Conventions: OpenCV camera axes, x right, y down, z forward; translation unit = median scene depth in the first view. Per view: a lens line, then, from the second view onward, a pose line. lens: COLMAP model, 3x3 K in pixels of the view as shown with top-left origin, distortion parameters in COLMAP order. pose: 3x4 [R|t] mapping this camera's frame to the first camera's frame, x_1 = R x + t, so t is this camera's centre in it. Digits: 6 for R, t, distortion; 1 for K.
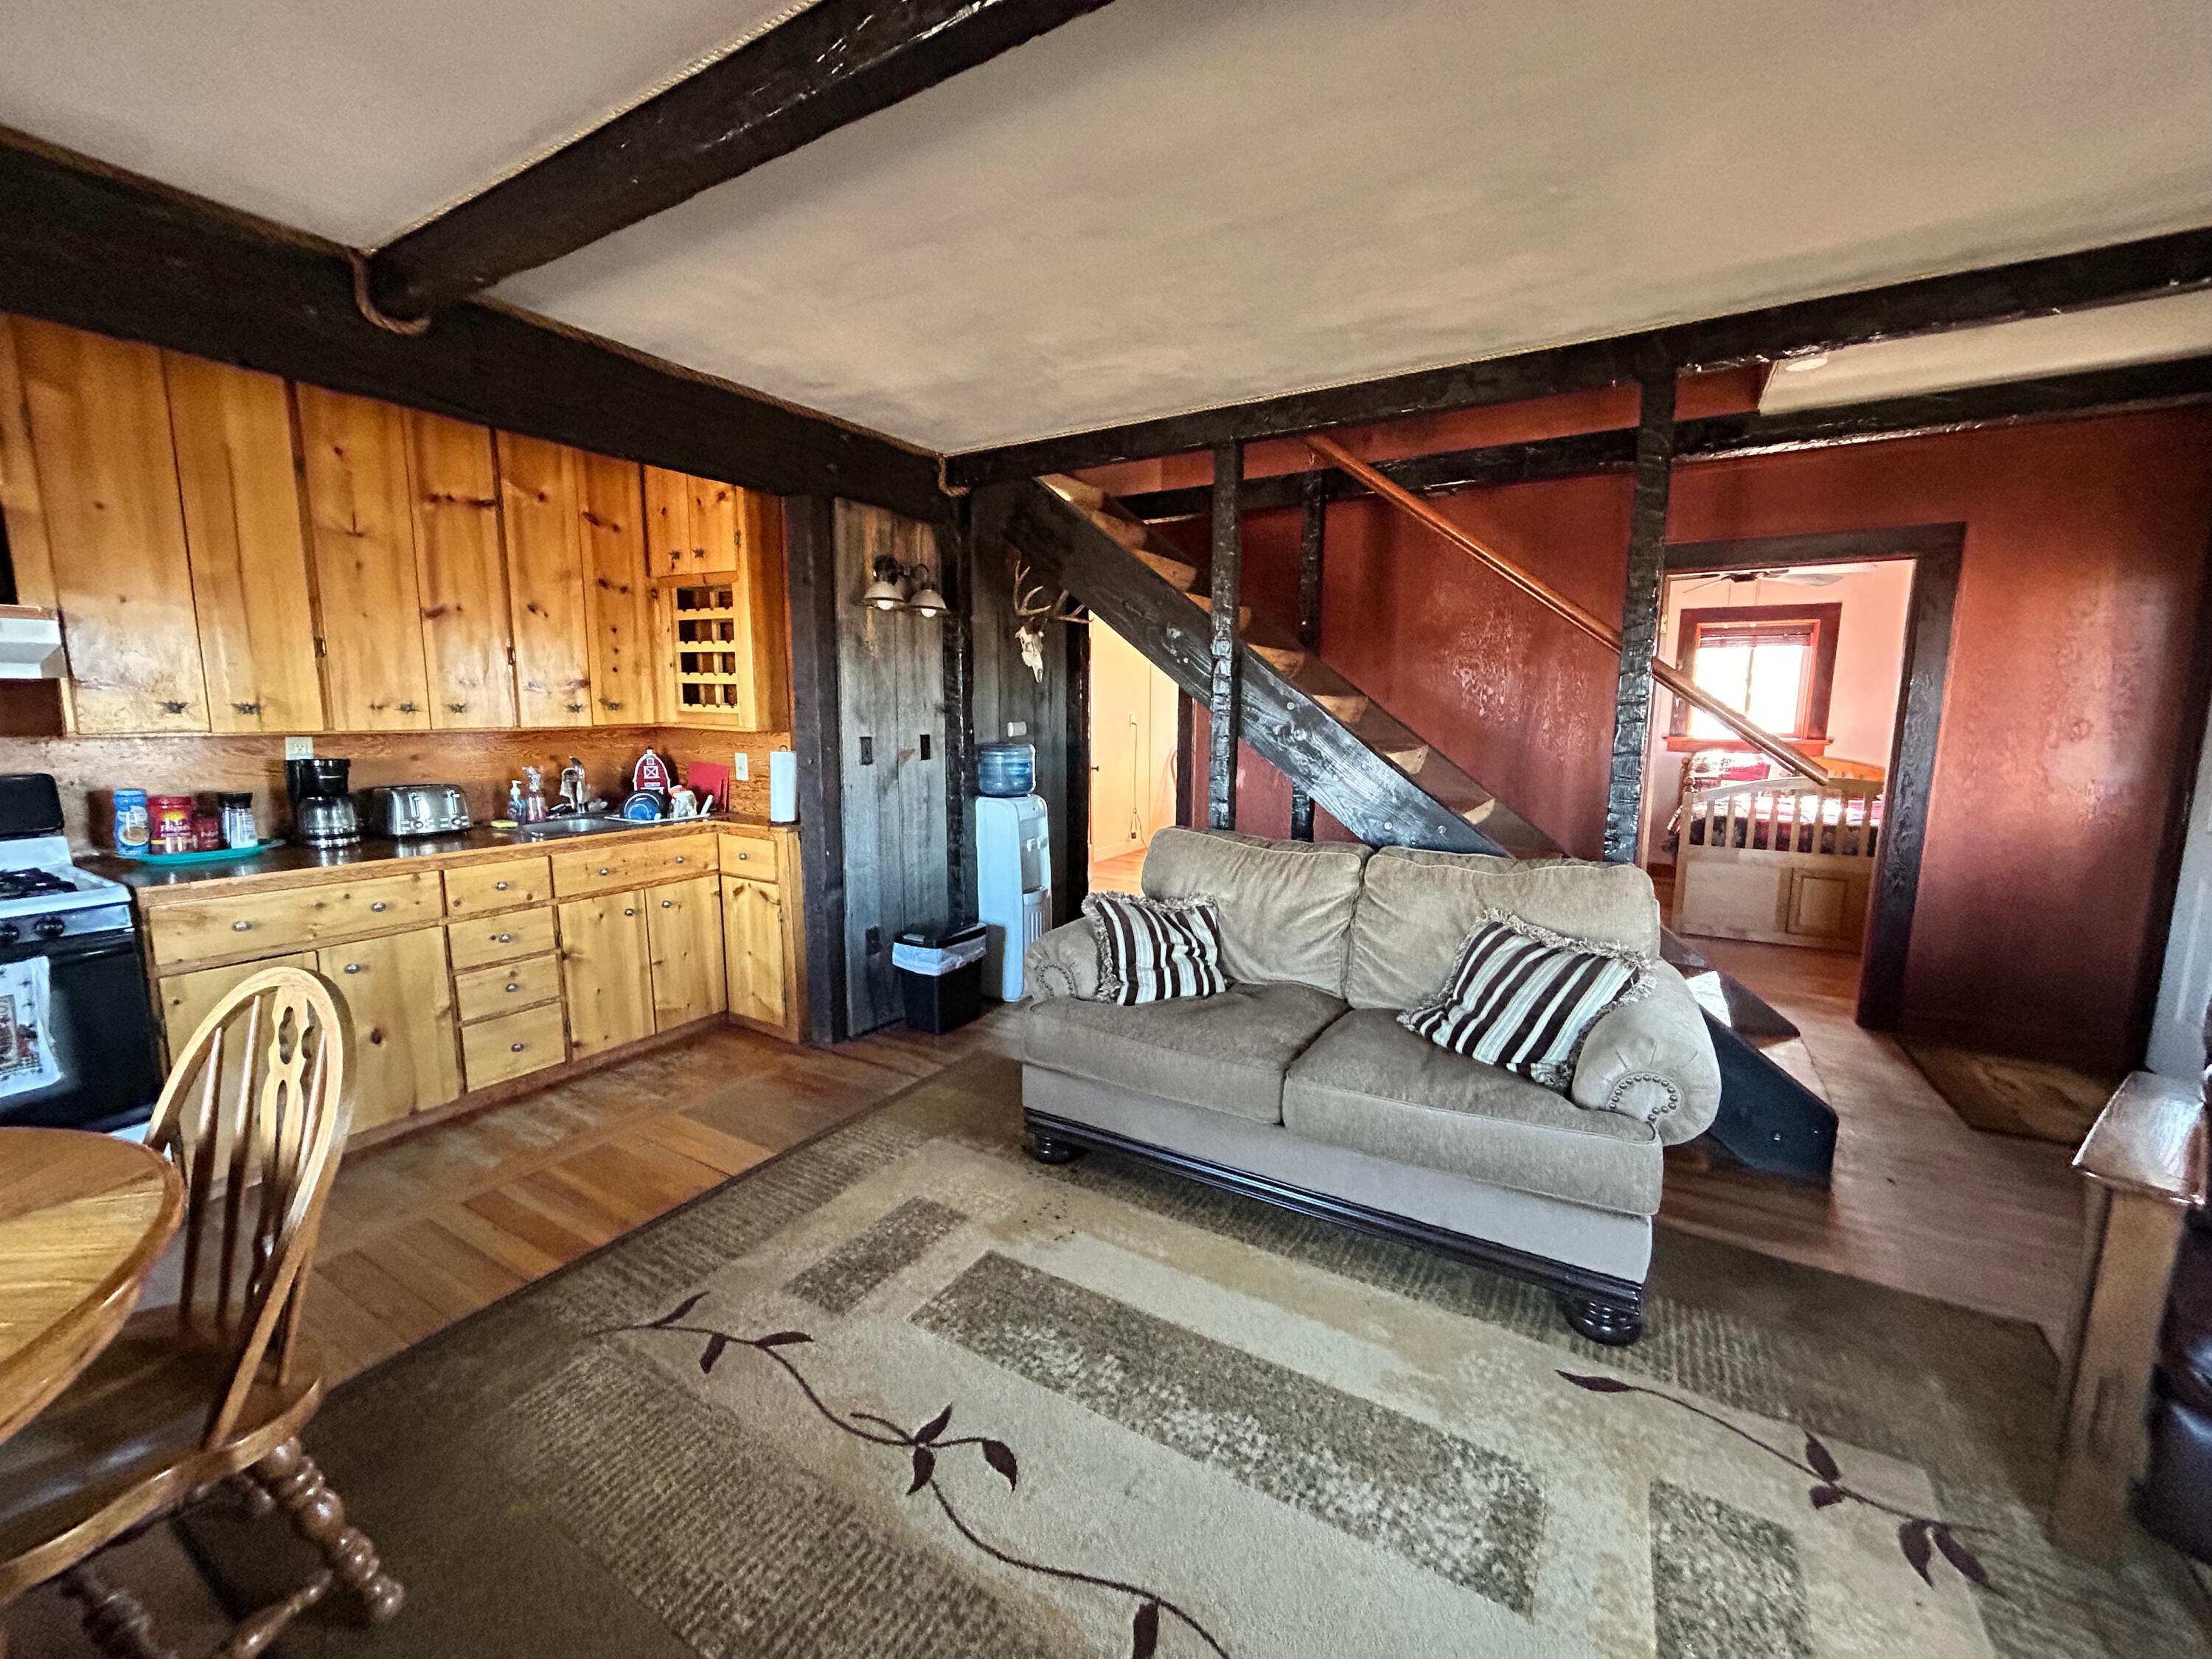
lens RADIAL K [[891.7, 0, 1104.6], [0, 891.7, 826.3], [0, 0, 1]] dist [-0.002765, -0.000395]
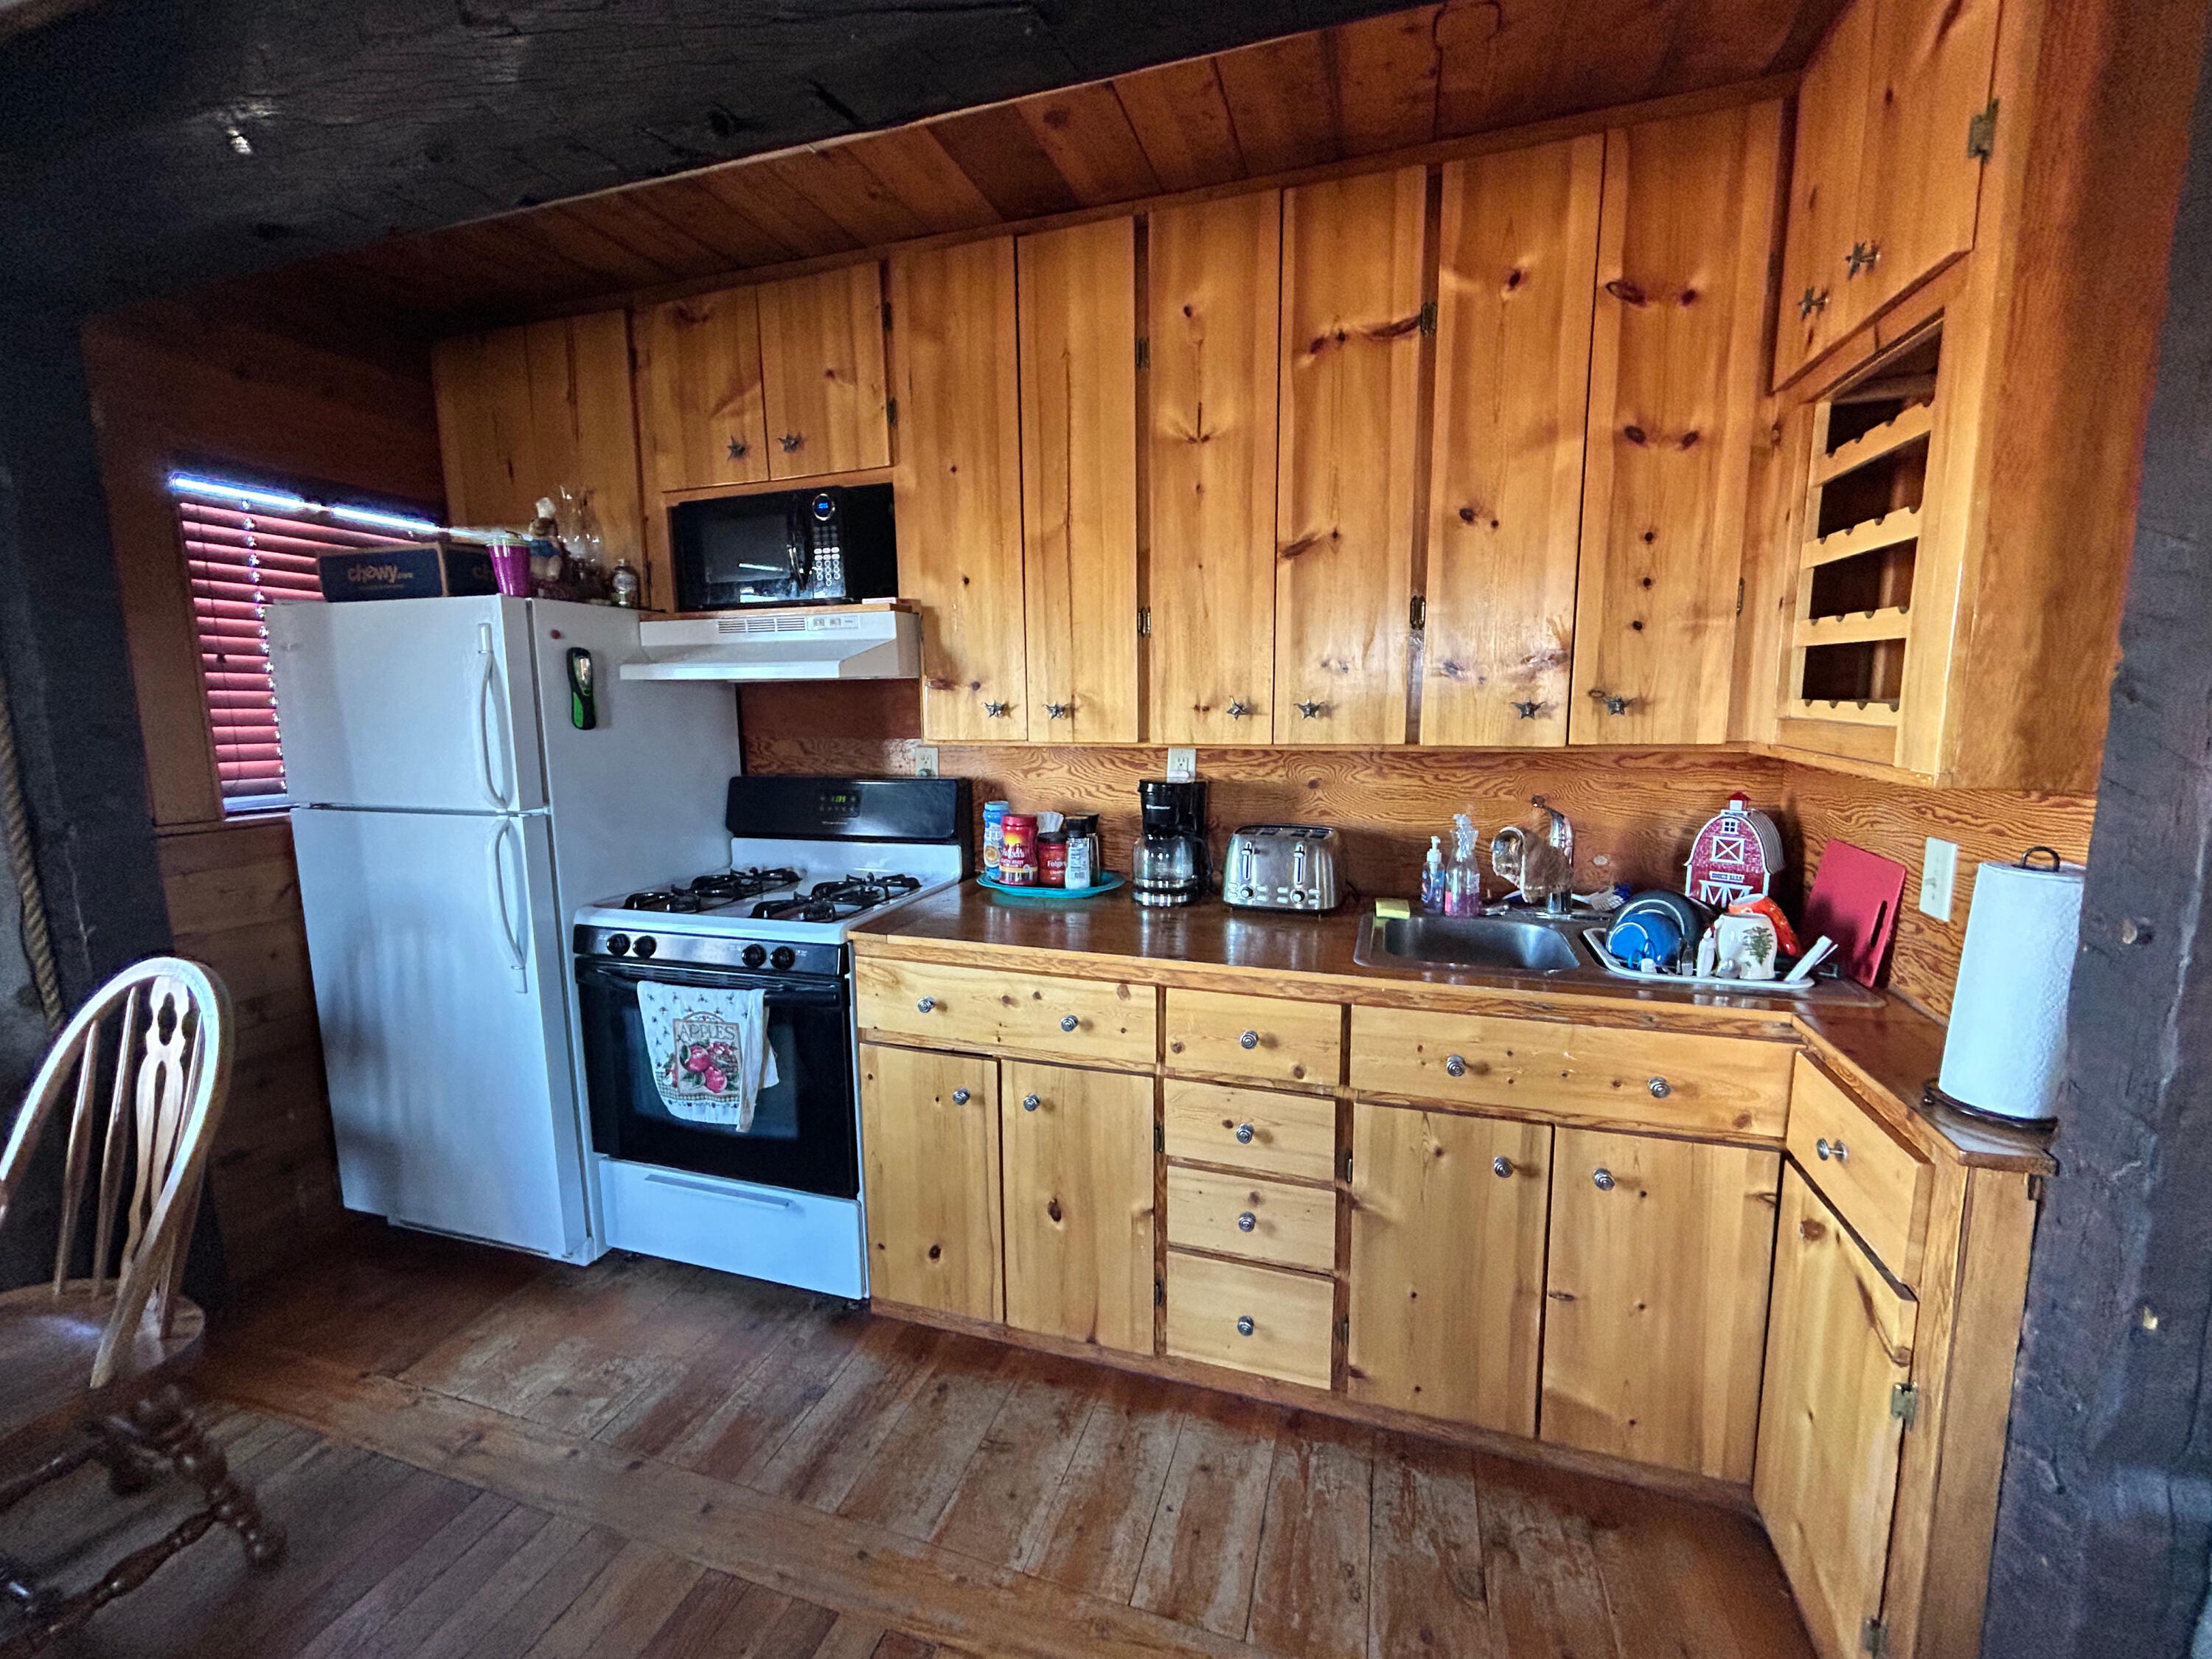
lens RADIAL K [[891.7, 0, 1104.6], [0, 891.7, 826.3], [0, 0, 1]] dist [-0.002765, -0.000395]
pose [[0.225787, 0.129400, -0.965544, -0.172828], [-0.124905, 0.986804, 0.103041, -0.095622], [0.966136, 0.097336, 0.238970, 0.700071]]
